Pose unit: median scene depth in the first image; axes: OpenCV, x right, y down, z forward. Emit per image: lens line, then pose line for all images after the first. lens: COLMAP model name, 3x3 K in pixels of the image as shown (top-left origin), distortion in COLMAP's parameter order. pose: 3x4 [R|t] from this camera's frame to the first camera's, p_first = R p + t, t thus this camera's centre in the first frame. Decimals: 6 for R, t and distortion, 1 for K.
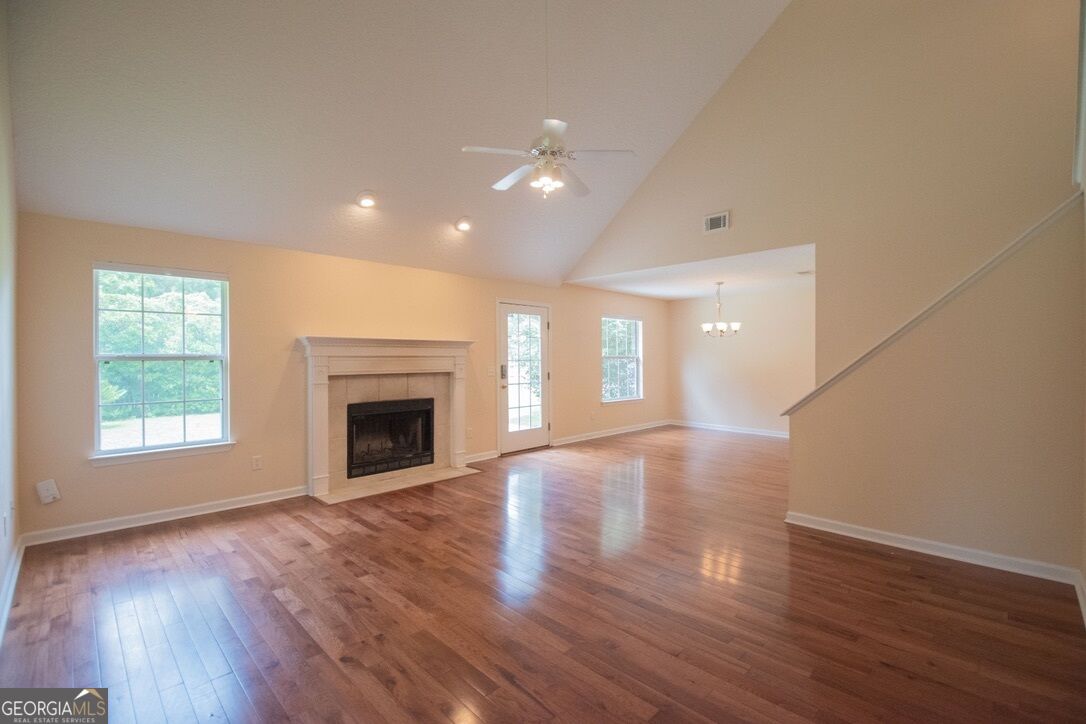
lens RADIAL K [[476.6, 0, 538.1], [0, 476.6, 355.8], [0, 0, 1]] dist [0.003530, -0.001694]
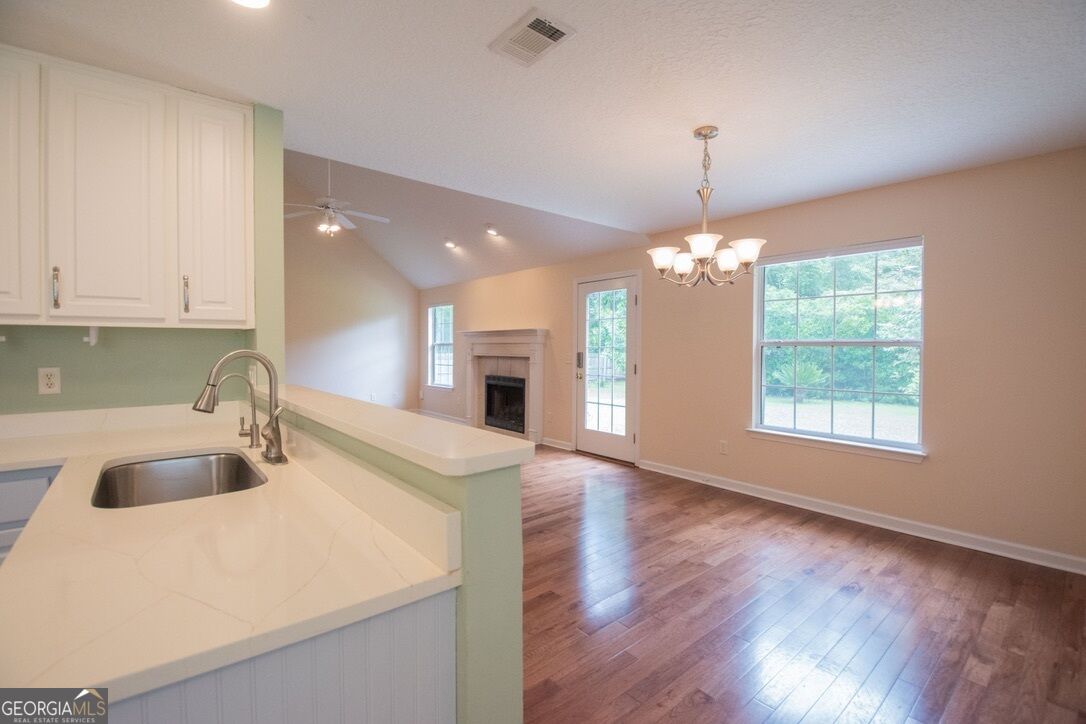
lens RADIAL K [[476.6, 0, 538.5], [0, 476.6, 360.5], [0, 0, 1]] dist [0.003530, -0.001694]
pose [[-0.083894, 0.017481, -0.996321, 0.939988], [-0.013485, 0.999735, 0.018677, 0.021122], [0.996383, 0.015002, -0.083636, 1.123656]]
